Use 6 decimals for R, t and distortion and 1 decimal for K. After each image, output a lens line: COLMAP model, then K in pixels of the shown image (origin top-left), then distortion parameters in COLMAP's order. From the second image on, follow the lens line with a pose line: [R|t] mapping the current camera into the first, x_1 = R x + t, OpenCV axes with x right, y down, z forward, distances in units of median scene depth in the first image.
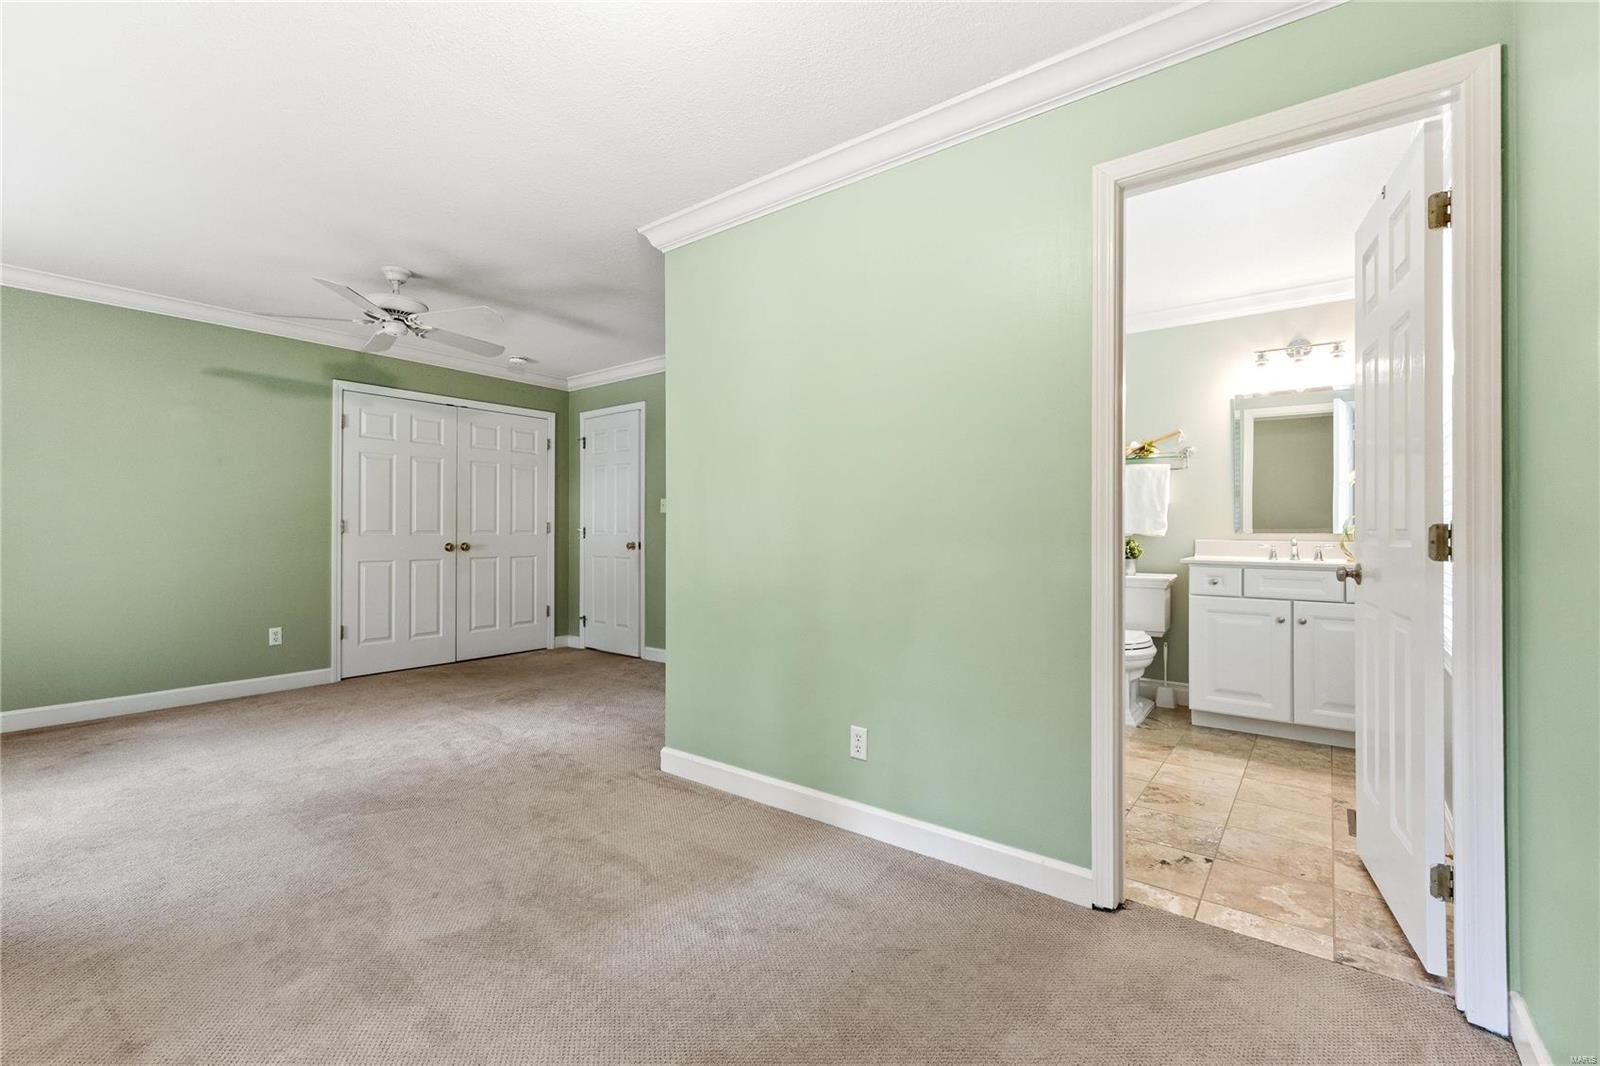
lens RADIAL K [[691.1, 0, 788.5], [0, 691.1, 539.9], [0, 0, 1]] dist [-0.005173, -0.000987]
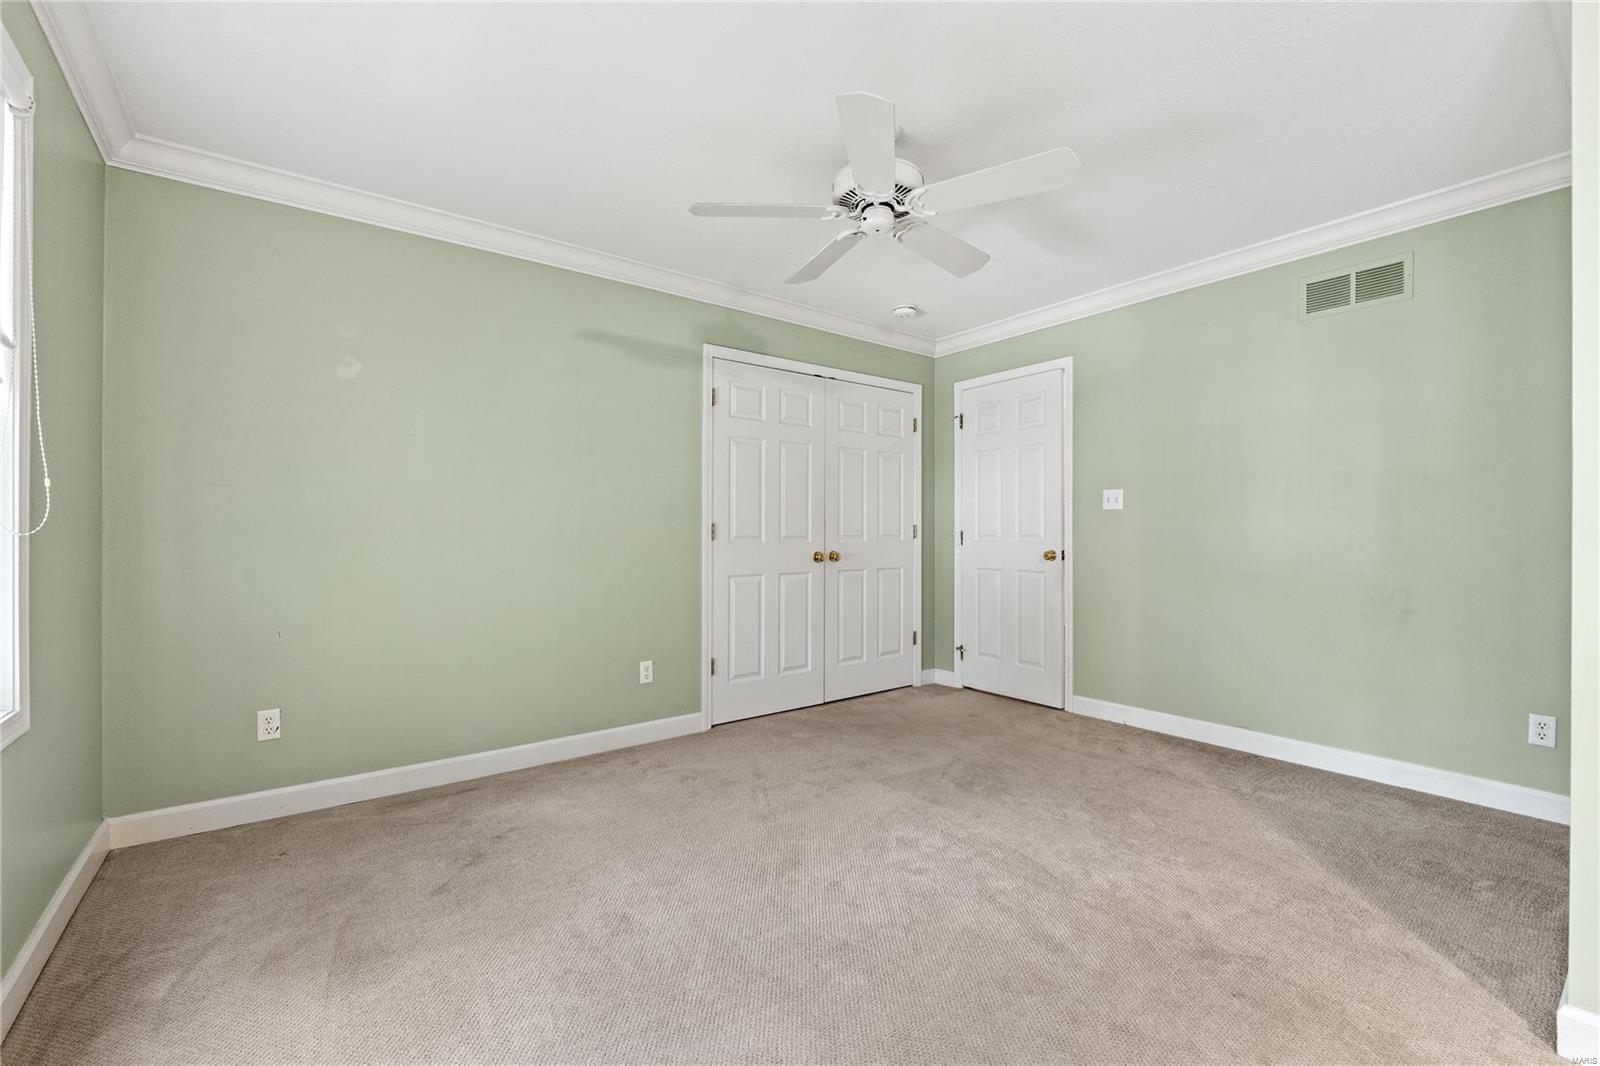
lens RADIAL K [[691.1, 0, 799.8], [0, 691.1, 539.6], [0, 0, 1]] dist [-0.005173, -0.000987]
pose [[0.966749, -0.002311, -0.255716, -0.311637], [0.001116, 0.999988, -0.004819, -0.005430], [0.255724, 0.004374, 0.966740, 0.237268]]
